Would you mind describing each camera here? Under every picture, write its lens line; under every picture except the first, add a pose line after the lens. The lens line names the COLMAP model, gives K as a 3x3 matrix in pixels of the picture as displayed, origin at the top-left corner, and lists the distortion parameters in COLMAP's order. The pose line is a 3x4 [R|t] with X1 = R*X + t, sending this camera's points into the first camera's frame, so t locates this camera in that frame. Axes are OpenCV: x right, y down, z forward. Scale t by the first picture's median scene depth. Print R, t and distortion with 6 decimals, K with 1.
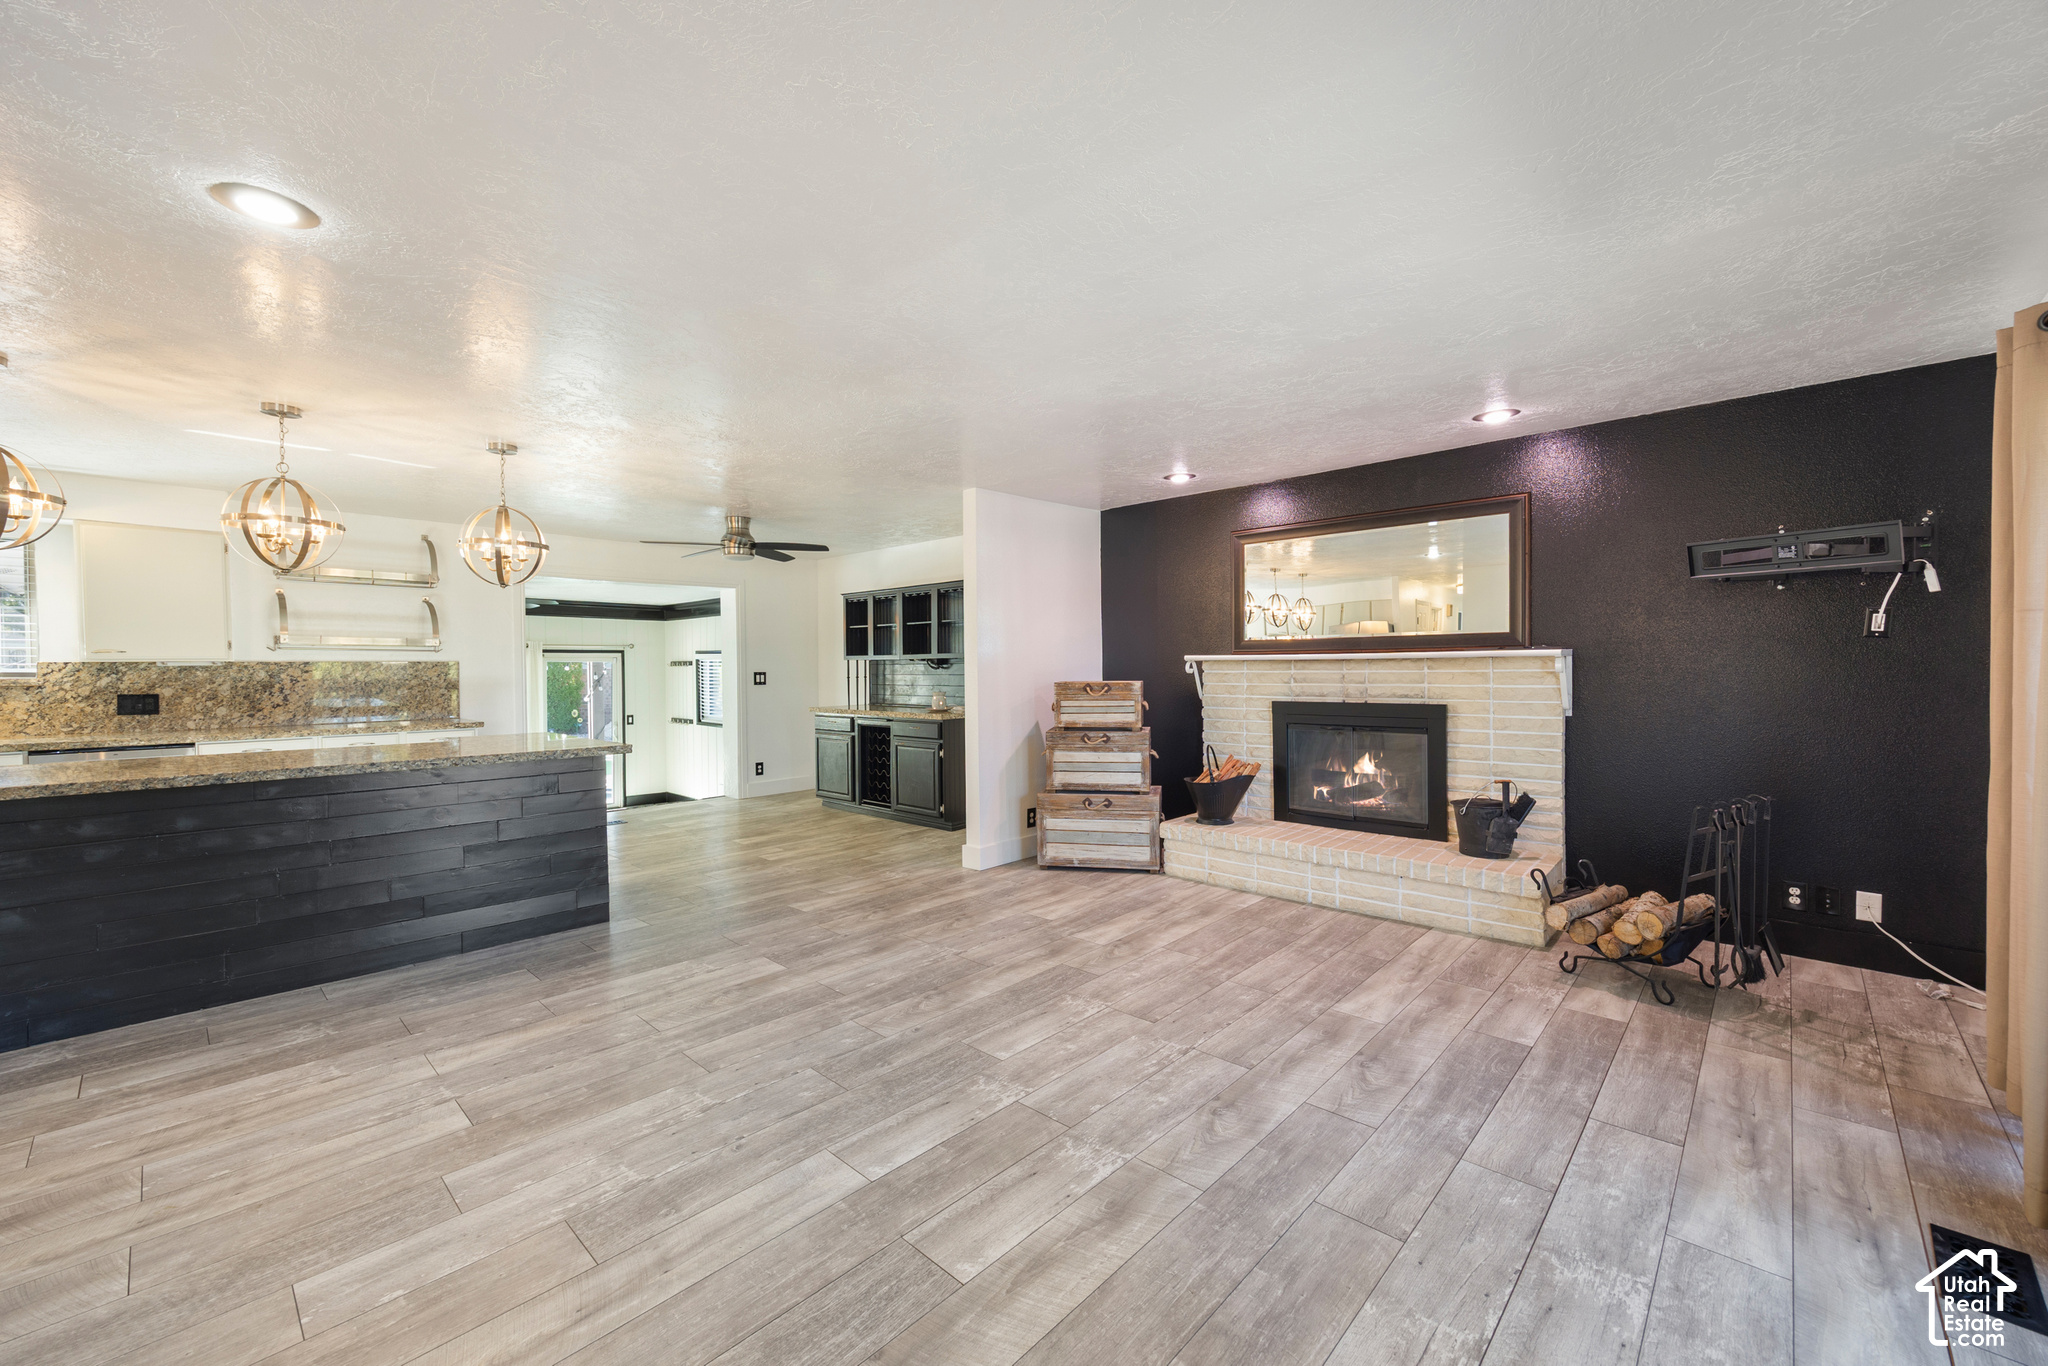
lens RADIAL K [[809.7, 0, 1024.0], [0, 809.7, 683.0], [0, 0, 1]] dist [0.002798, 0.000025]
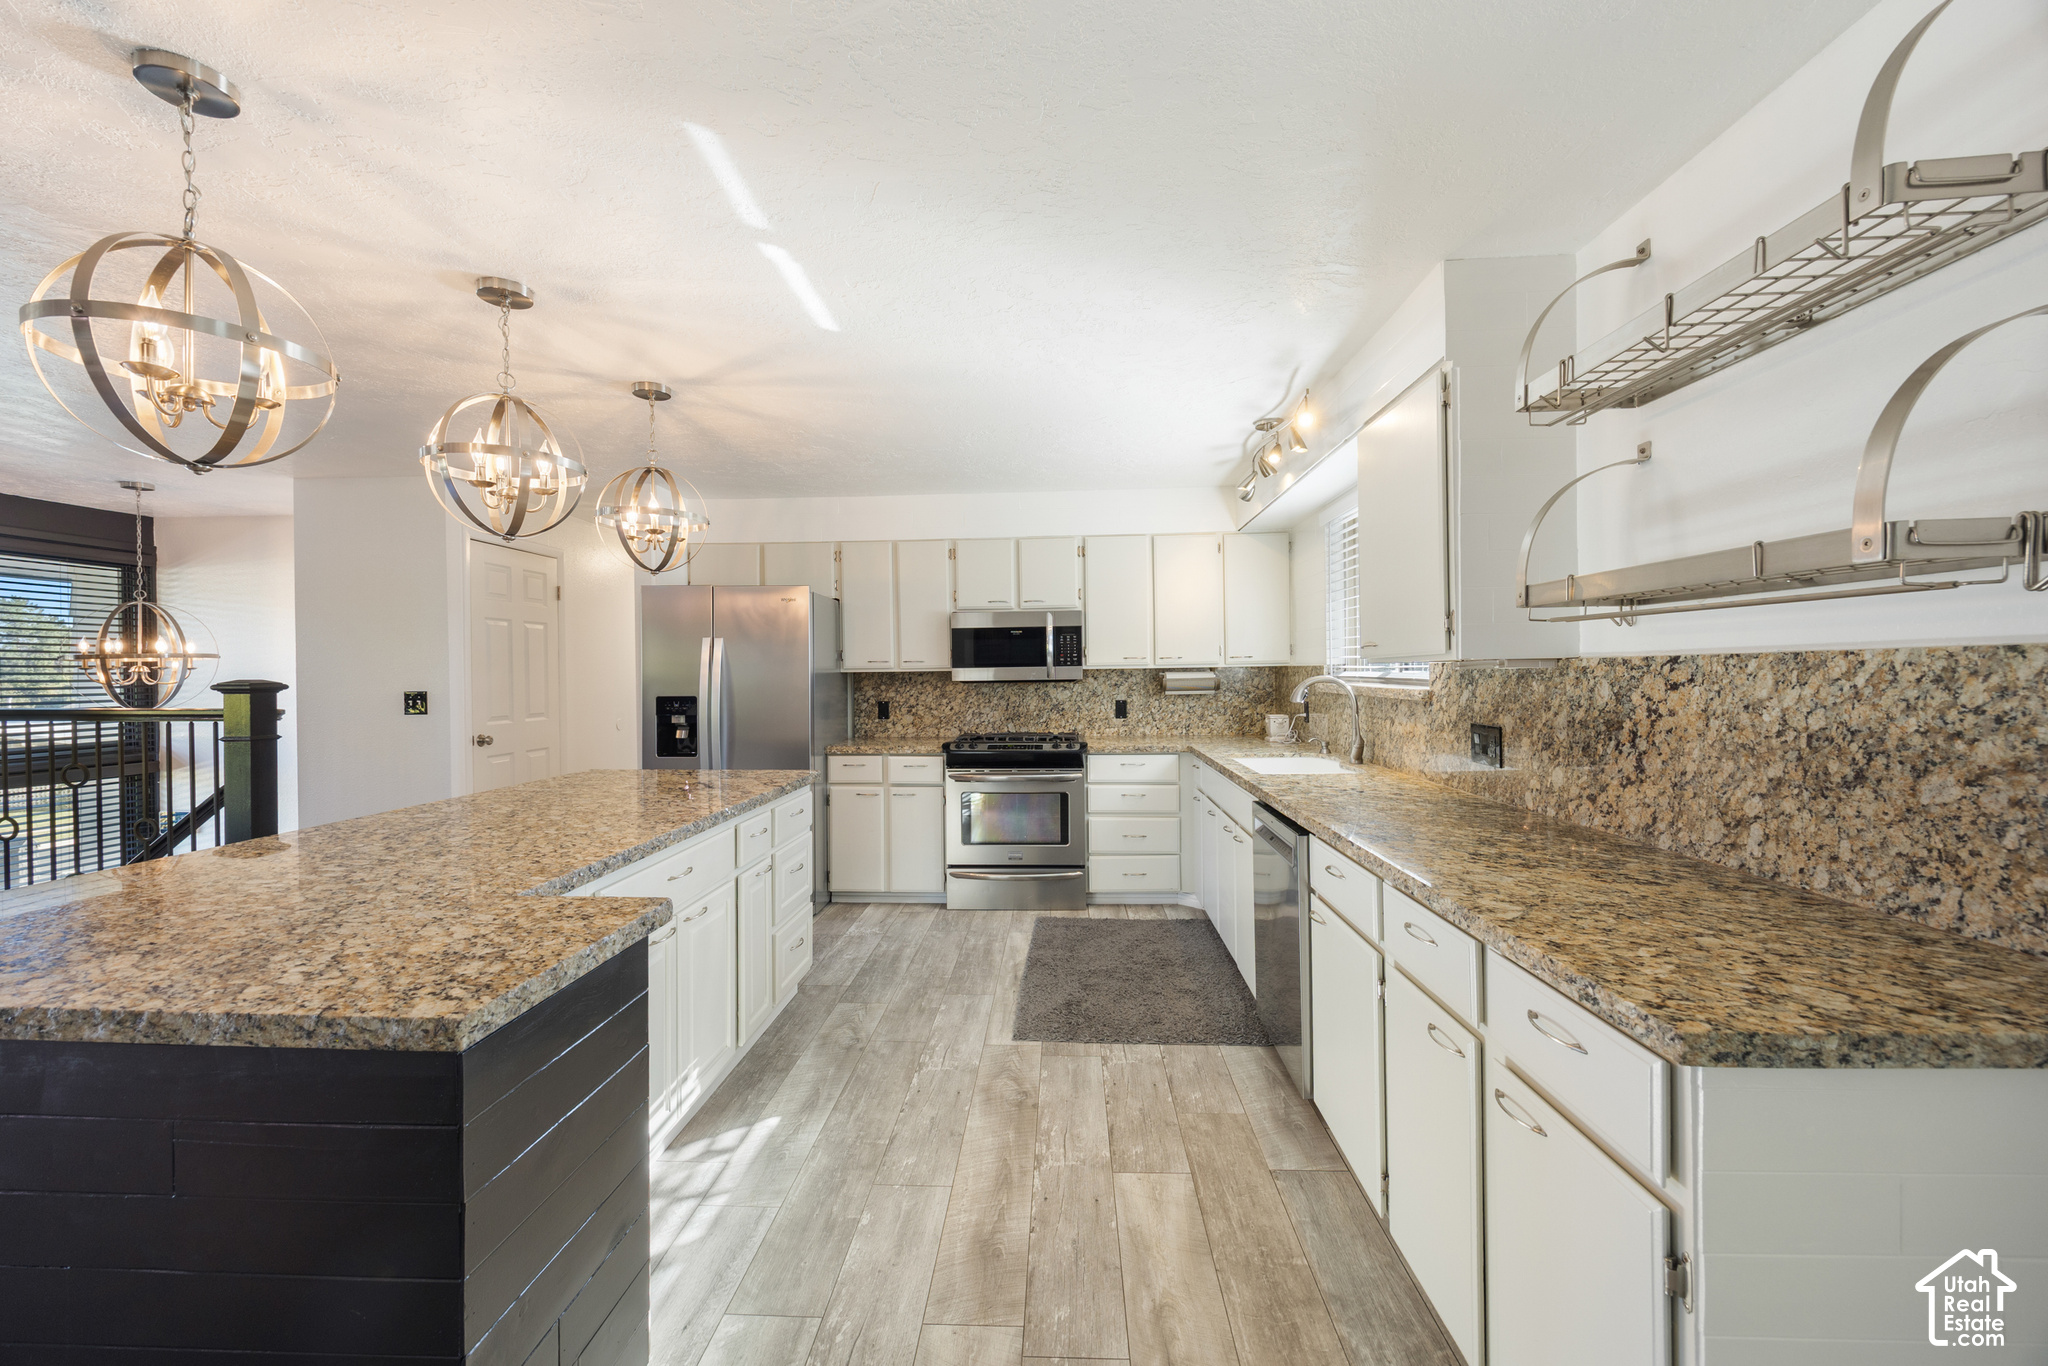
lens RADIAL K [[809.7, 0, 1024.0], [0, 809.7, 683.0], [0, 0, 1]] dist [0.002798, 0.000025]
pose [[-0.762035, 0.021310, -0.647185, -0.539080], [0.002690, 0.999554, 0.029745, -0.027693], [0.647530, 0.020926, -0.761752, 1.186276]]
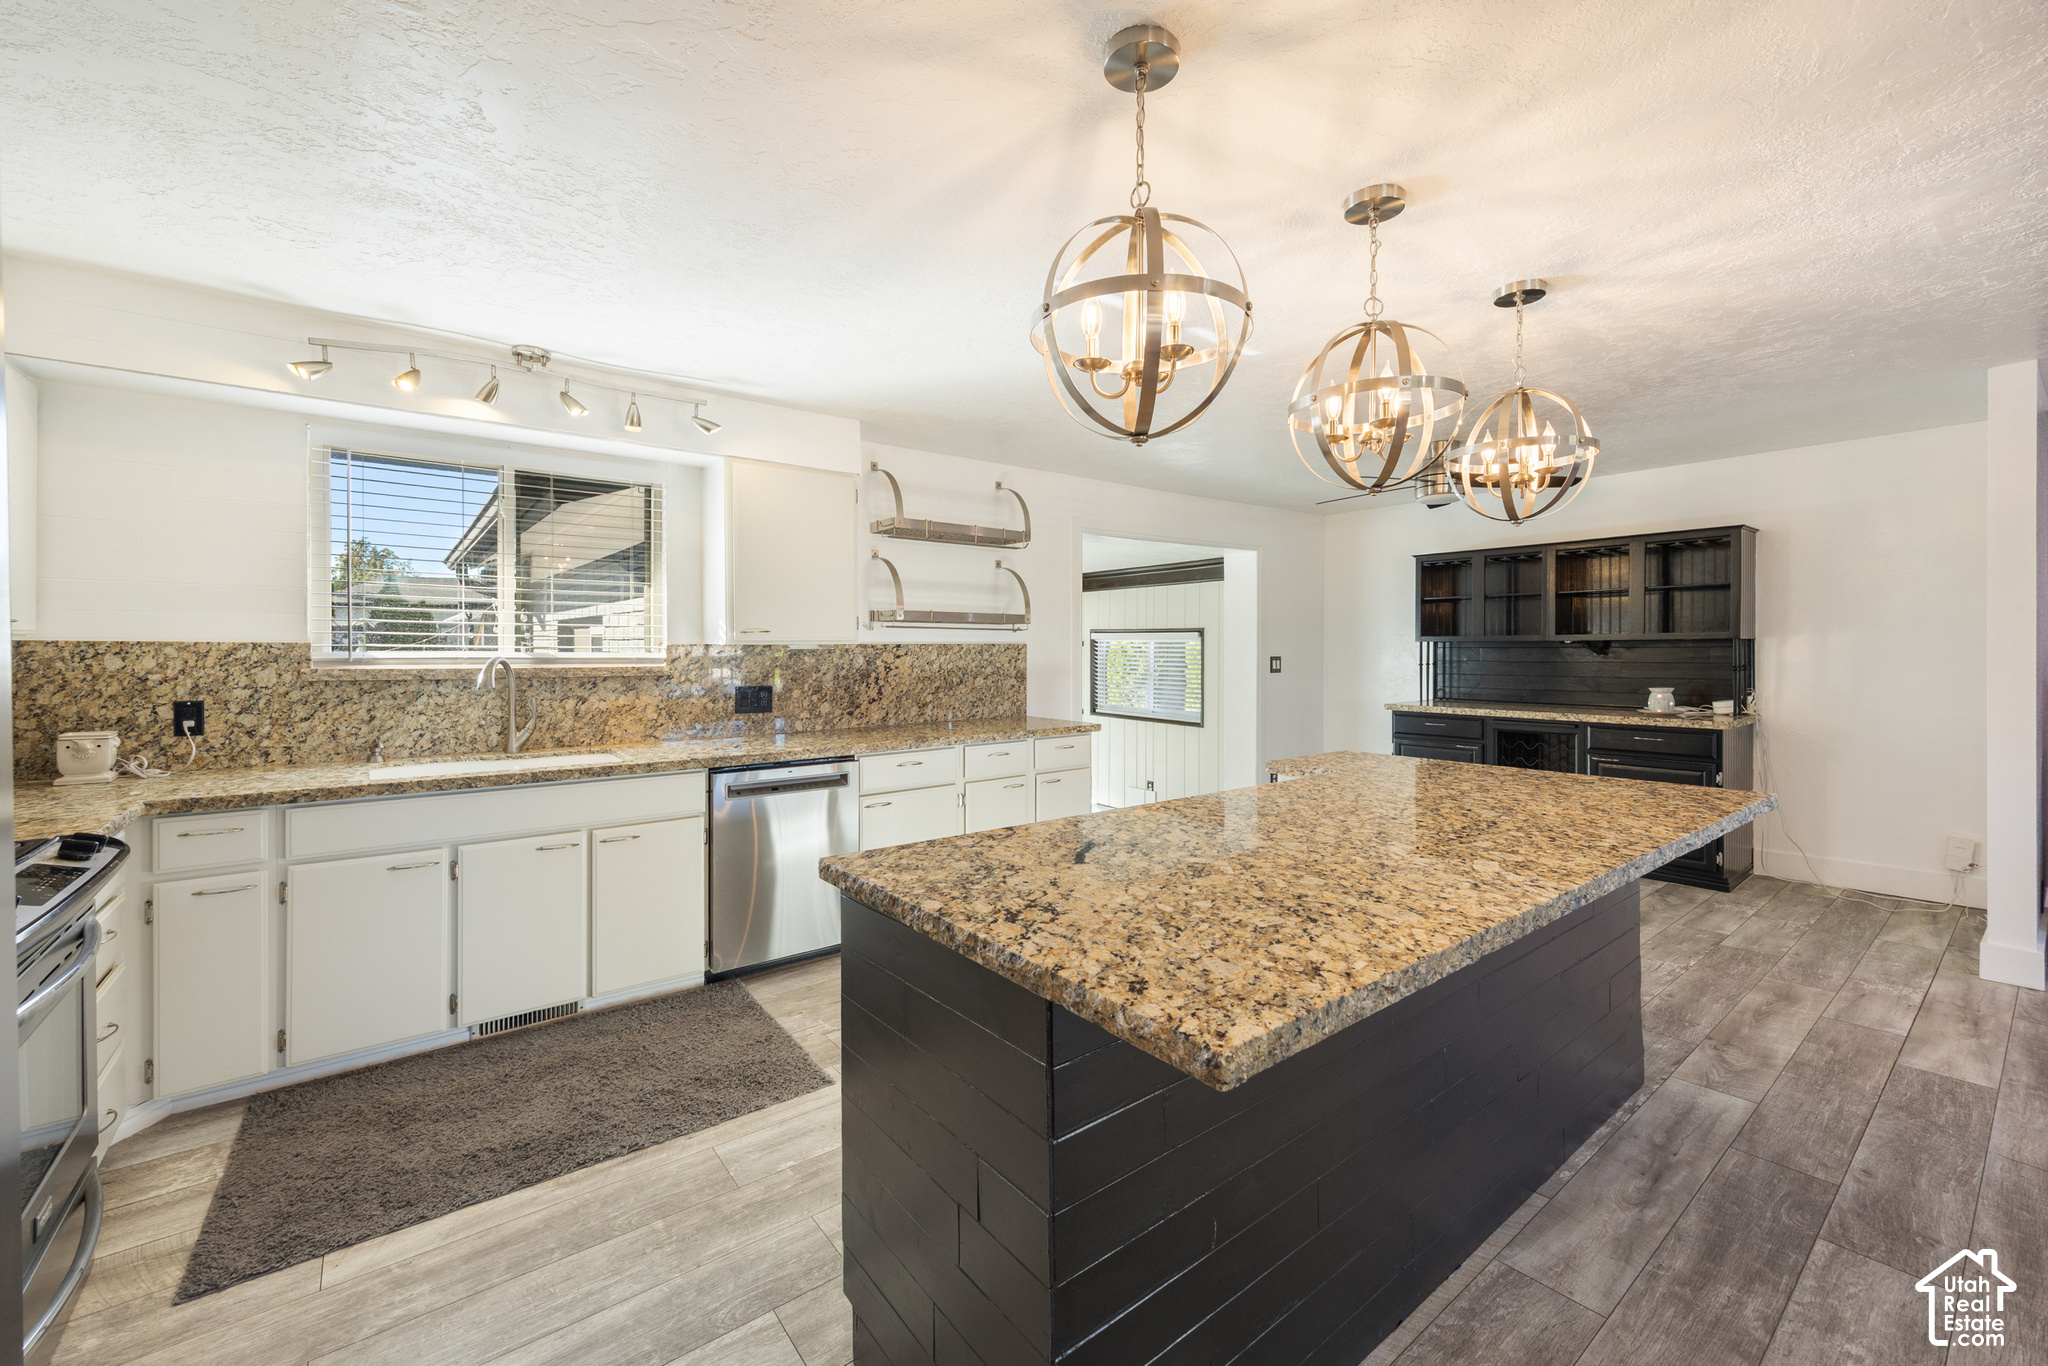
lens RADIAL K [[821.5, 0, 1022.1], [0, 821.5, 656.5], [0, 0, 1]] dist [0.003303, -0.000211]
pose [[0.988262, 0.006287, -0.152642, -0.714215], [-0.007204, 0.999959, -0.005455, -0.011603], [0.152602, 0.006491, 0.988266, 0.267964]]
